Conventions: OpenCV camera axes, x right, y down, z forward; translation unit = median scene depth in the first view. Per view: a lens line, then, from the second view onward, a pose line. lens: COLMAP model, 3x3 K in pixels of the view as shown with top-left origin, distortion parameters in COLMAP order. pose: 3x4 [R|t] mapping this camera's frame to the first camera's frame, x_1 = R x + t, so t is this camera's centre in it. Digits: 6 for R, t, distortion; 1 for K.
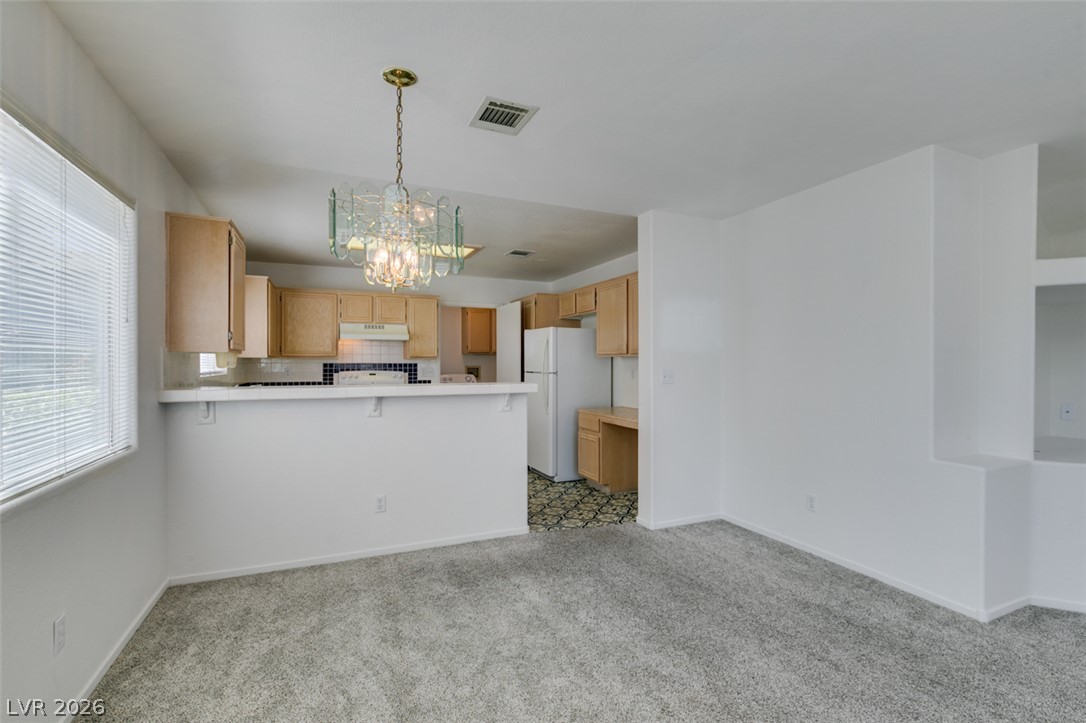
lens RADIAL K [[485.4, 0, 537.3], [0, 485.4, 365.6], [0, 0, 1]] dist [0.001999, -0.001540]
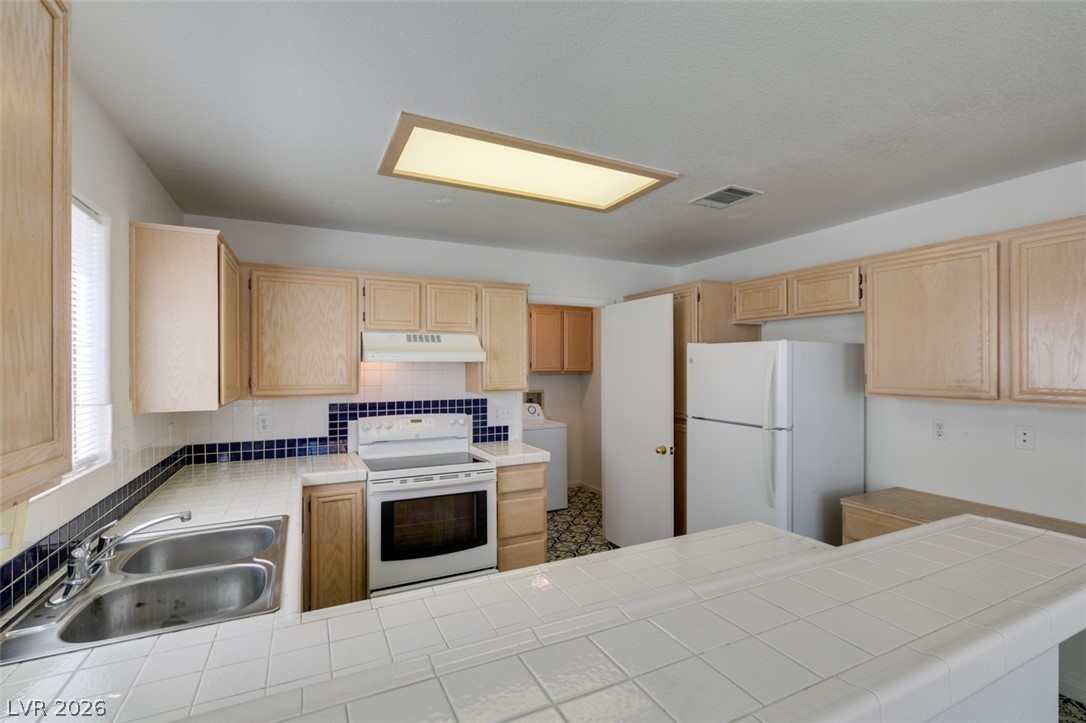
lens RADIAL K [[485.4, 0, 540.0], [0, 485.4, 364.9], [0, 0, 1]] dist [0.001999, -0.001540]
pose [[0.999079, -0.002713, 0.042819, -0.338054], [0.003002, 0.999973, -0.006685, -0.067633], [-0.042800, 0.006808, 0.999060, 0.656696]]
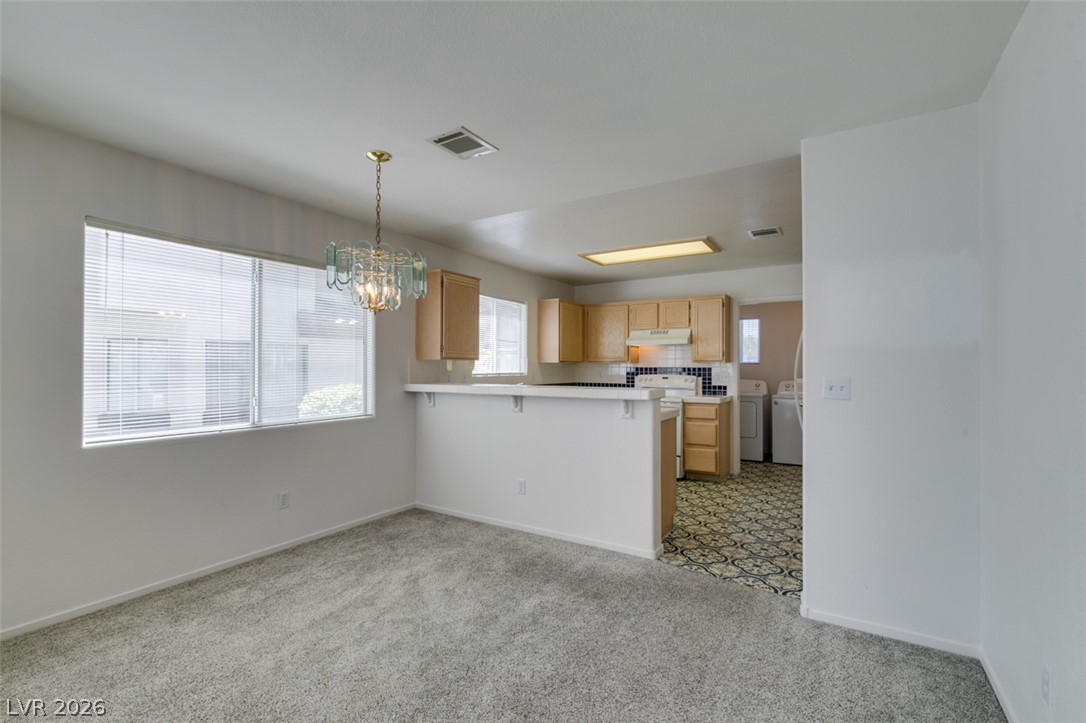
lens RADIAL K [[485.4, 0, 544.4], [0, 485.4, 363.4], [0, 0, 1]] dist [0.001999, -0.001540]
pose [[0.570849, -0.006012, -0.821033, 0.559245], [-0.005511, 0.999923, -0.011153, -0.000456], [0.821037, 0.010891, 0.570772, 0.310927]]
